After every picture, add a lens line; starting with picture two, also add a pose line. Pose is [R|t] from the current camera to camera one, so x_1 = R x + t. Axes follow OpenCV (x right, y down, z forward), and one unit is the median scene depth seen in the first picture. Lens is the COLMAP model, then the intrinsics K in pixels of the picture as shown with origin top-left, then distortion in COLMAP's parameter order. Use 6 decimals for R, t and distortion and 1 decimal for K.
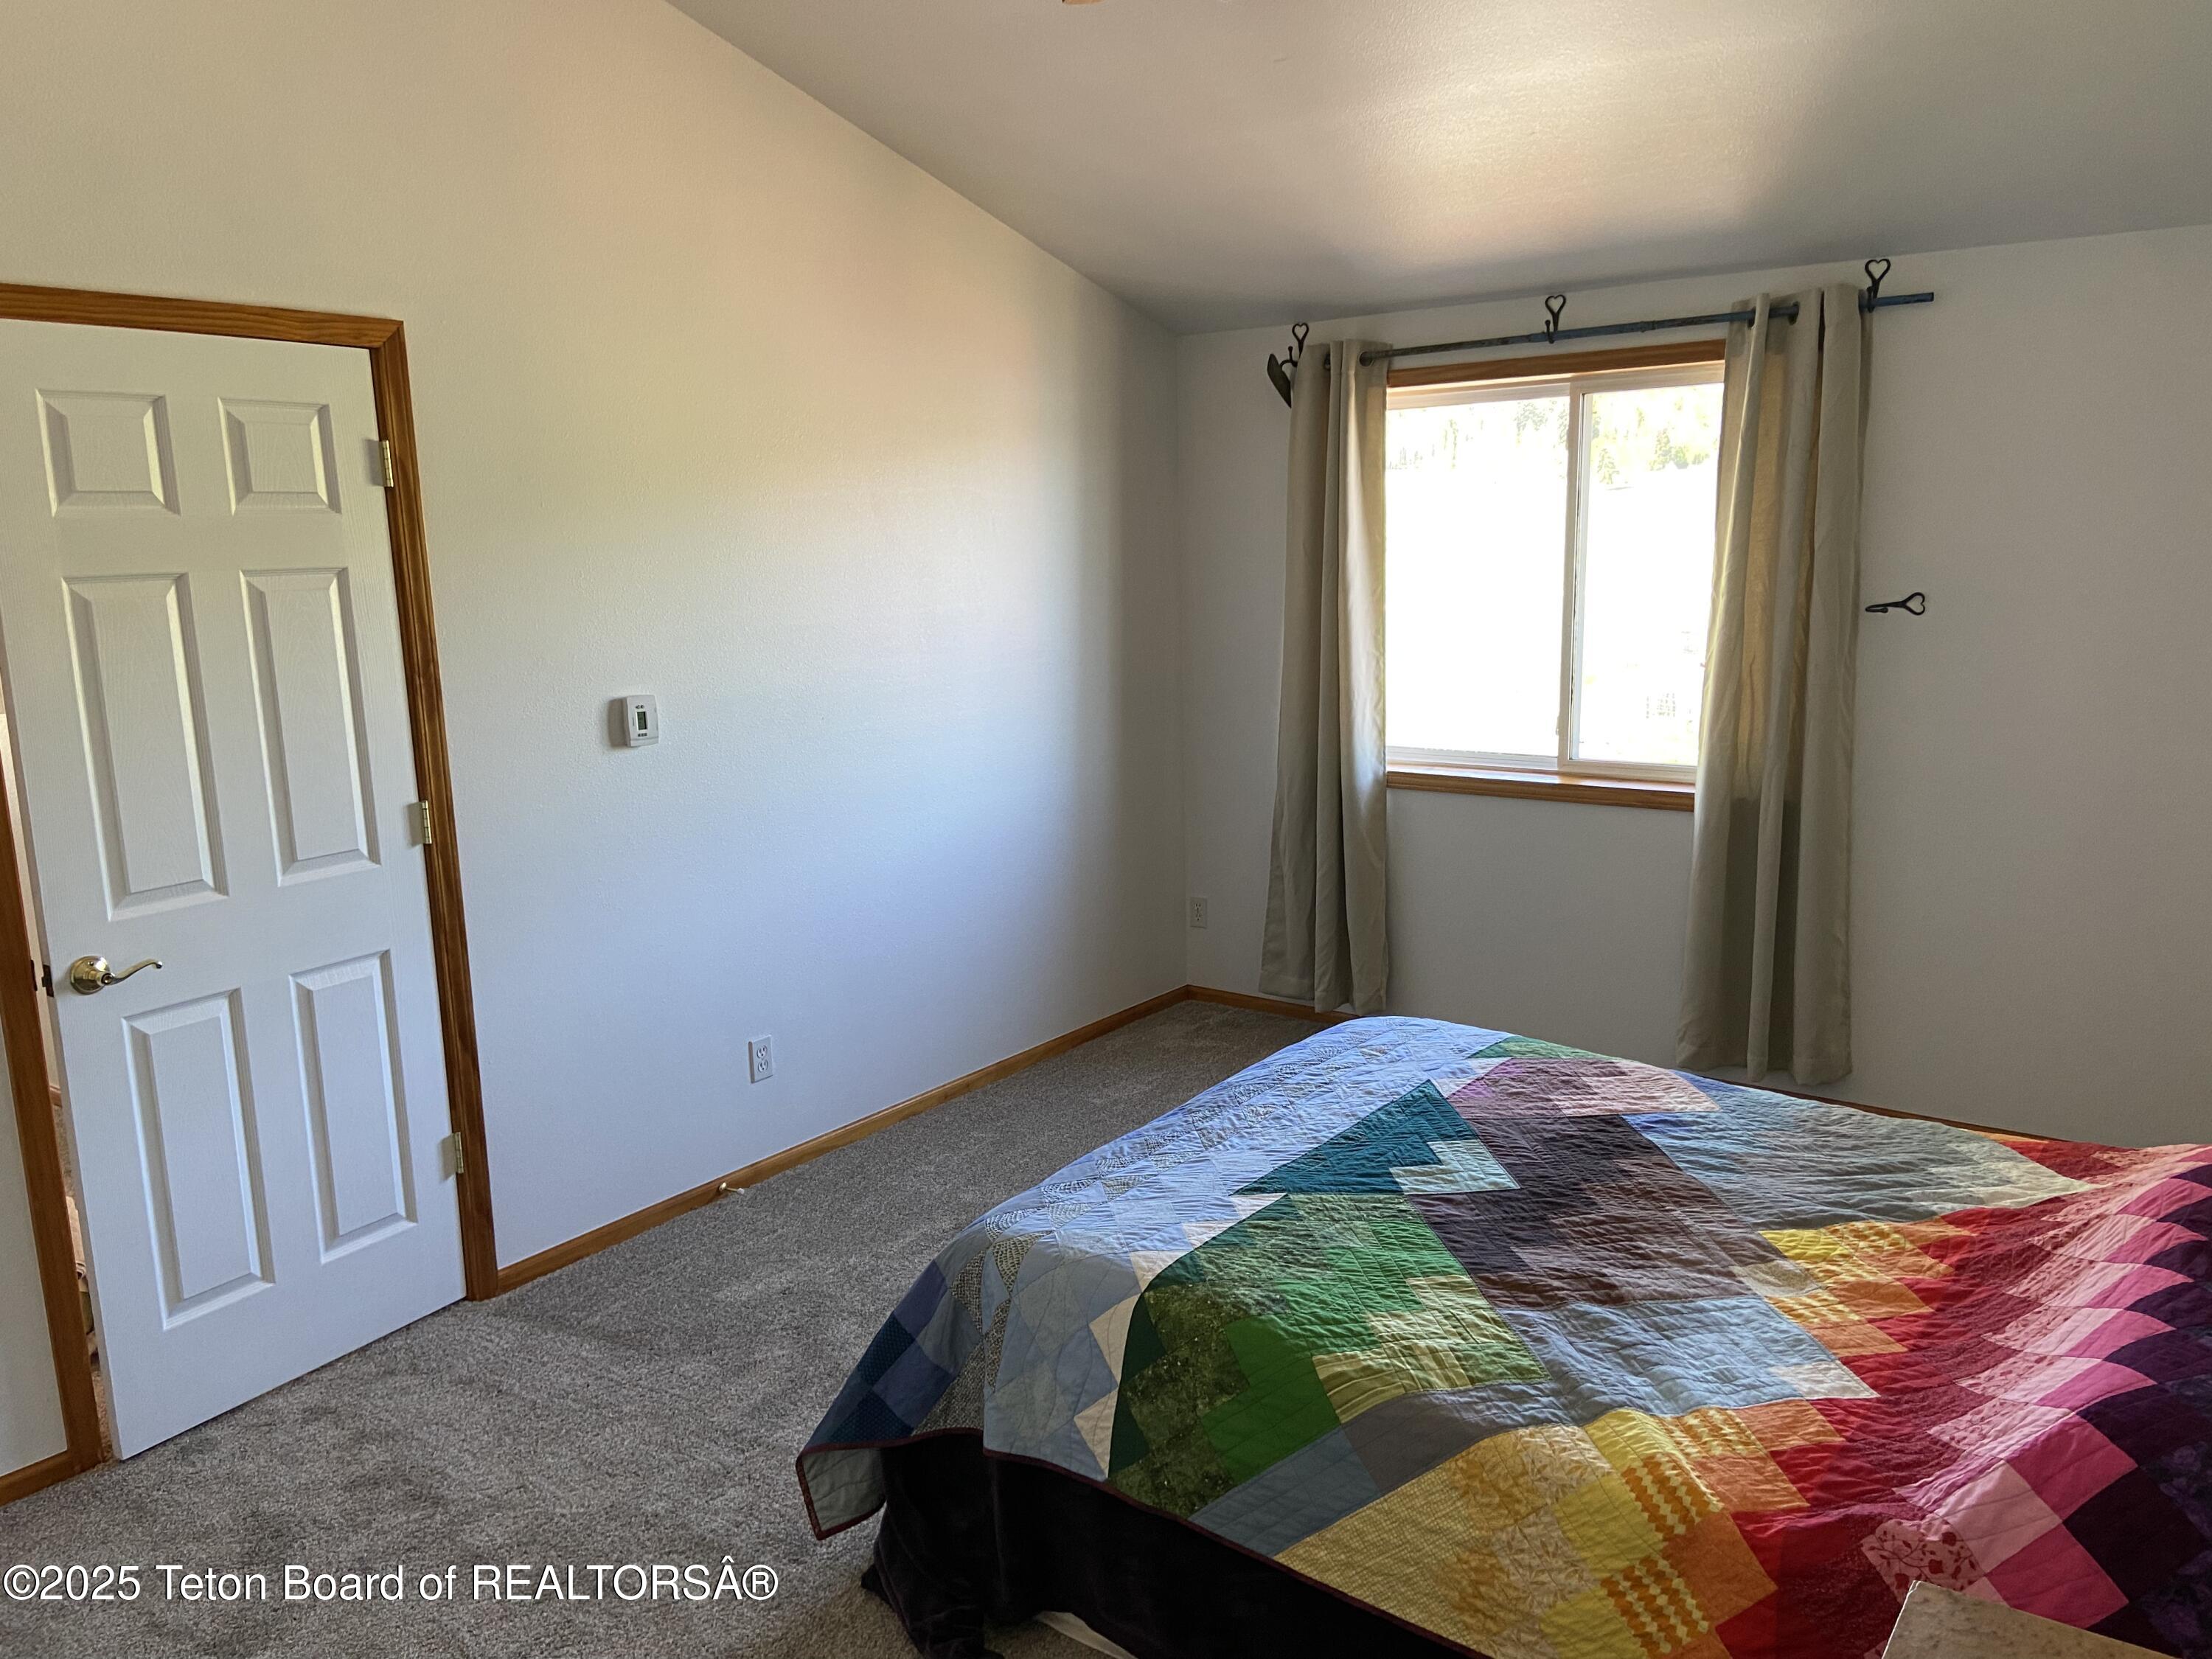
lens RADIAL K [[1668.8, 0, 1106.0], [0, 1668.8, 829.5], [0, 0, 1]] dist [0.122751, -0.152575]
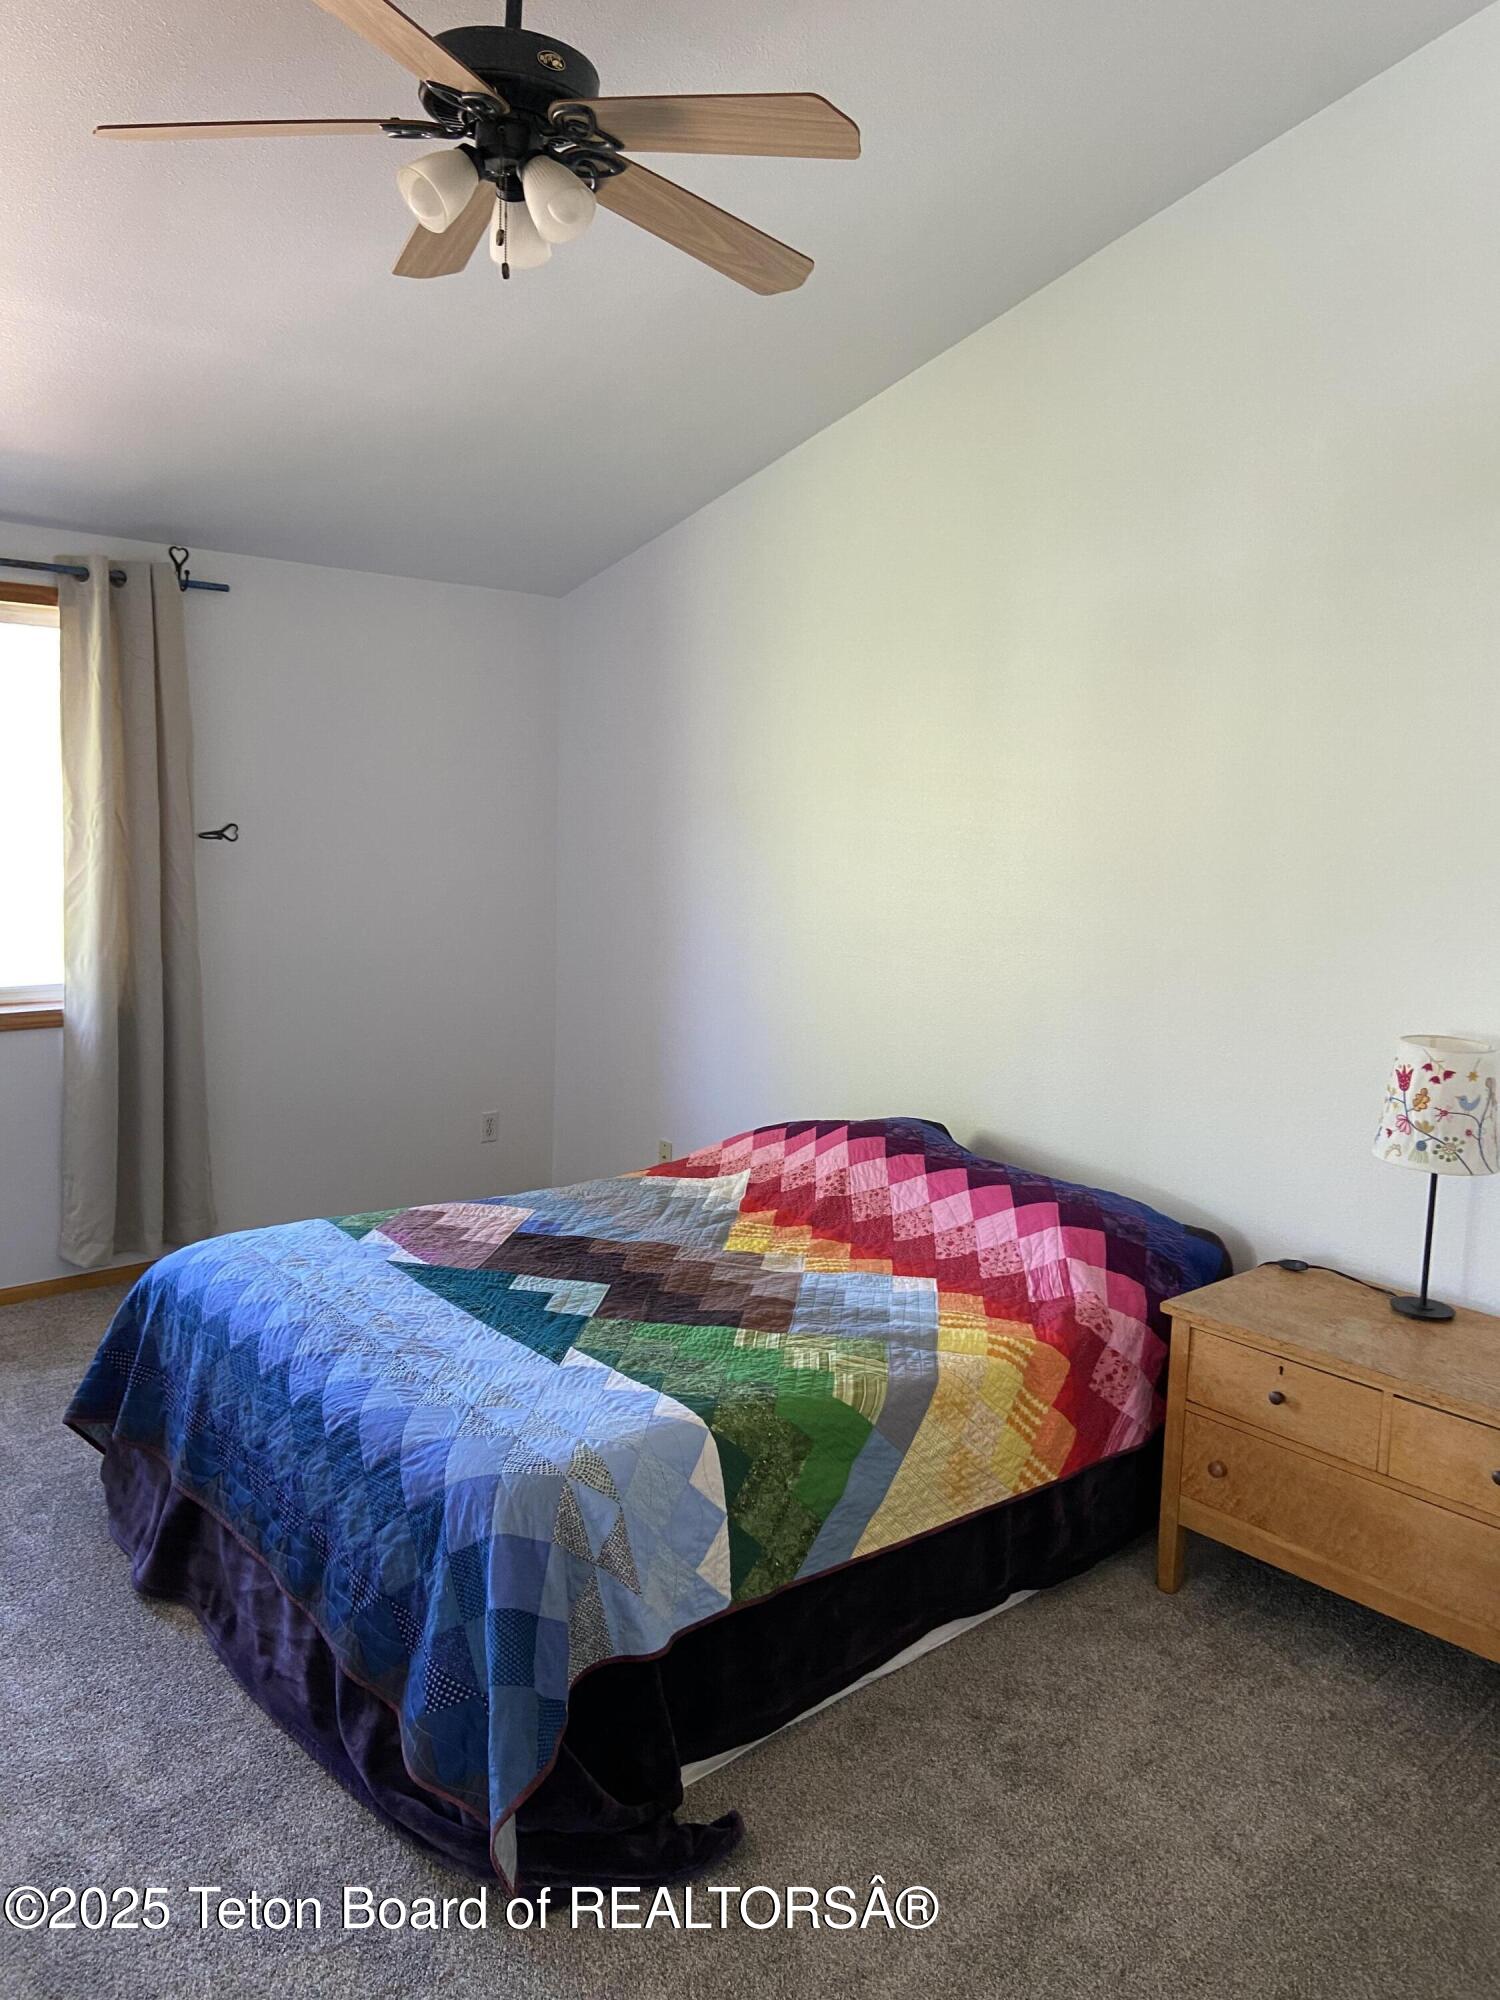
lens RADIAL K [[1478.5, 0, 750.3], [0, 1478.5, 979.2], [0, 0, 1]] dist [0.122431, -0.145053]
pose [[0.215047, -0.094546, 0.972016, -0.889585], [0.134663, 0.988666, 0.066373, -0.083626], [-0.967275, 0.116621, 0.225341, 0.690761]]
